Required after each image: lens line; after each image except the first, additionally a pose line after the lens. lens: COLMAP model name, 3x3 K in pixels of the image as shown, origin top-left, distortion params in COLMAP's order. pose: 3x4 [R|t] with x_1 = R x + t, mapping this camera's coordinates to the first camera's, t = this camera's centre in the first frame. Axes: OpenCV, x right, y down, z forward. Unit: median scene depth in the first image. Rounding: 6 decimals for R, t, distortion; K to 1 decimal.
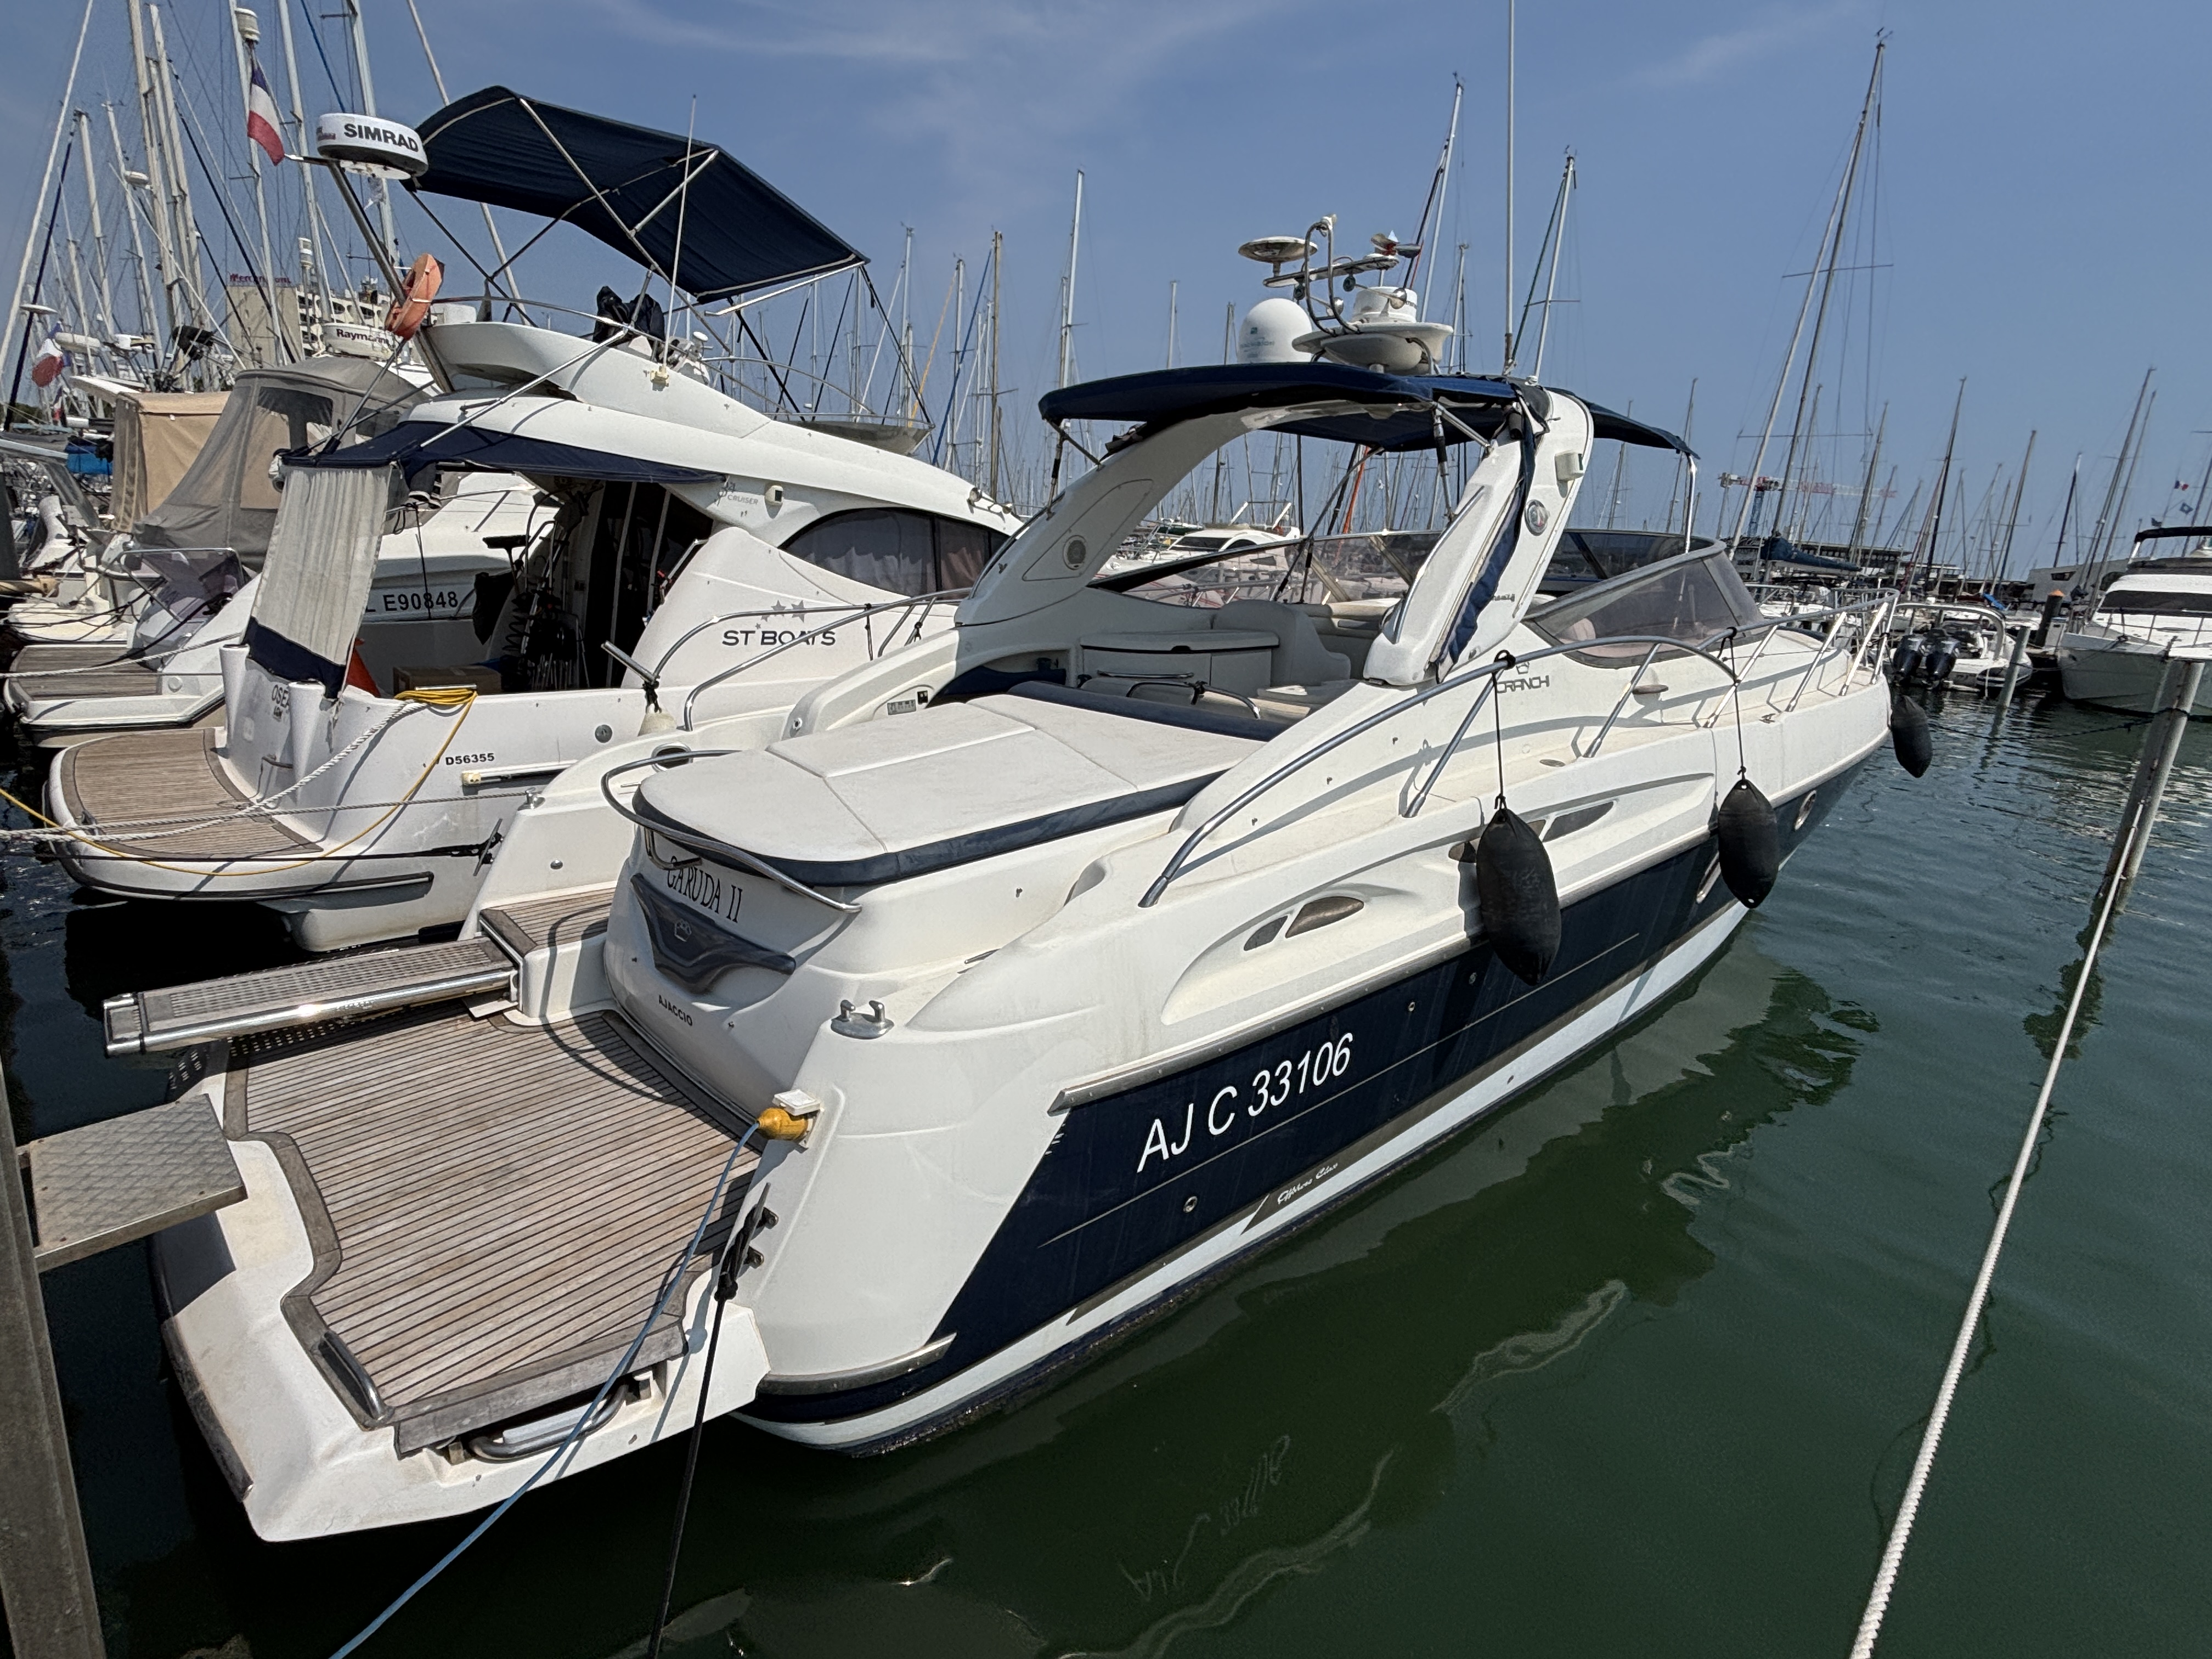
lens RADIAL K [[1072.2, 0, 1094.6], [0, 1072.2, 835.2], [0, 0, 1]] dist [0.004307, -0.000001]
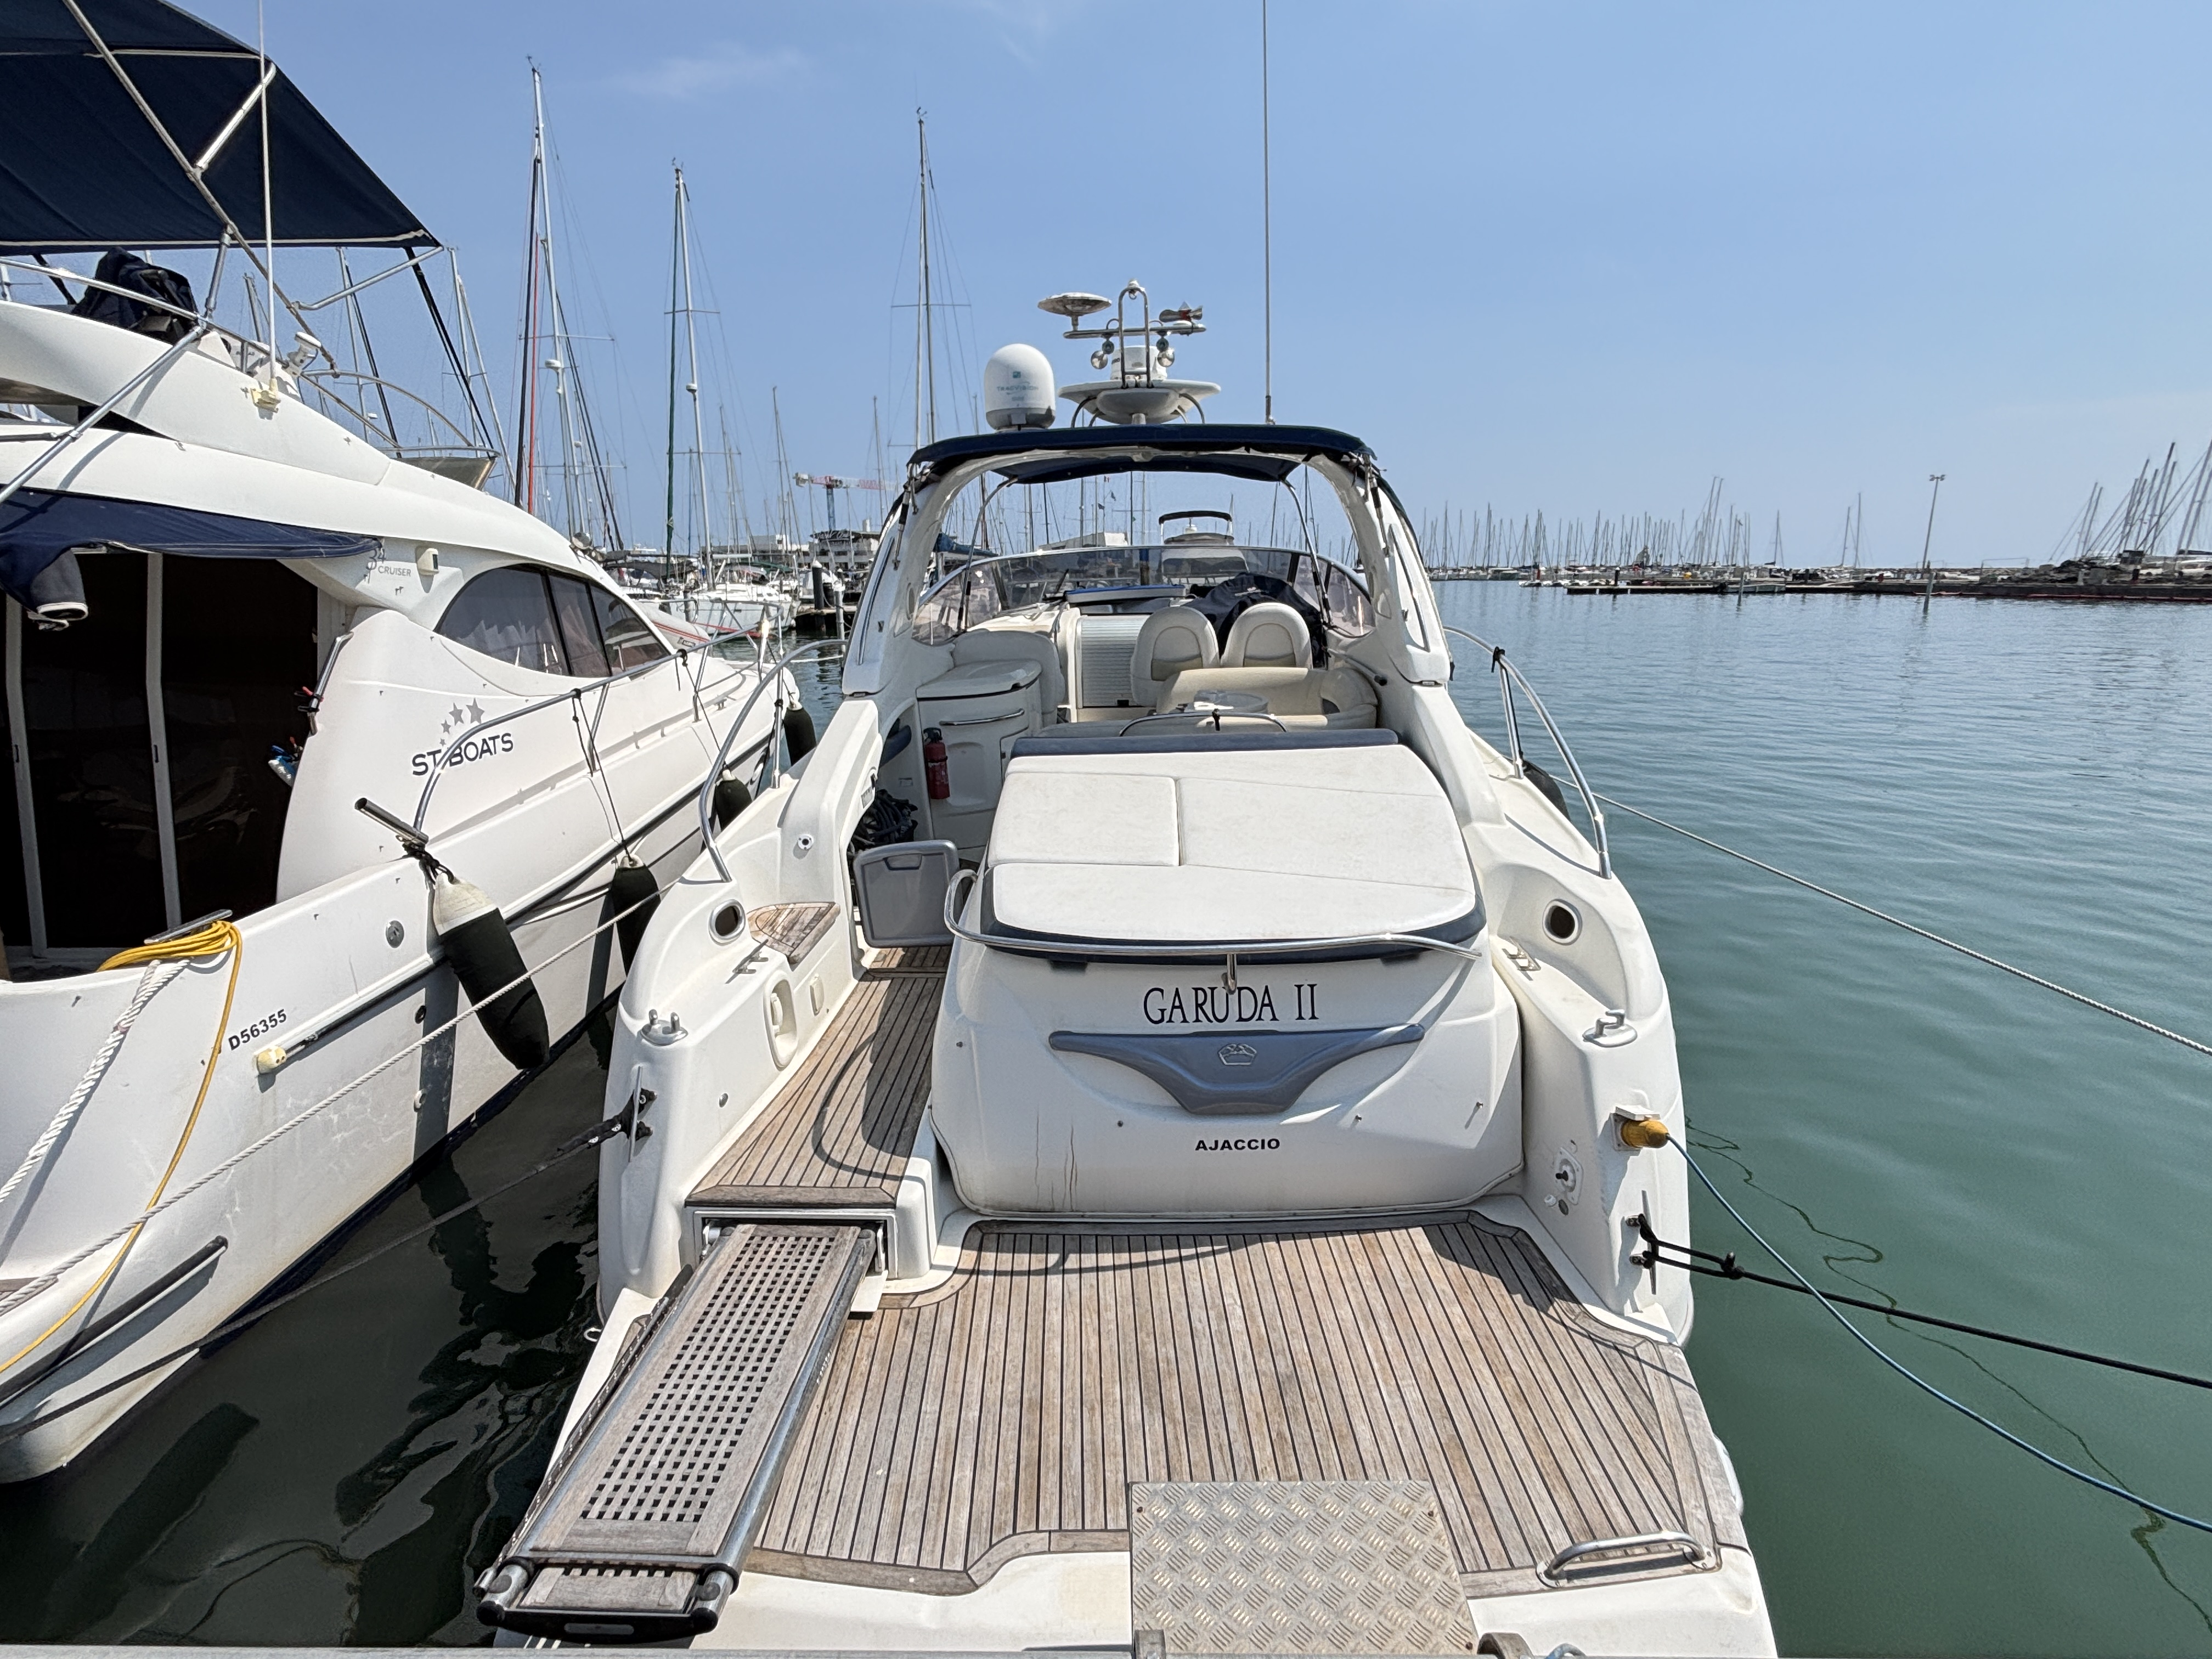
lens RADIAL K [[1072.2, 0, 1094.6], [0, 1072.2, 835.2], [0, 0, 1]] dist [0.004307, -0.000001]
pose [[0.724281, -0.233053, 0.648925, -0.528437], [0.234683, 0.968277, 0.085808, -0.102963], [-0.648337, 0.090142, 0.755998, 0.193311]]
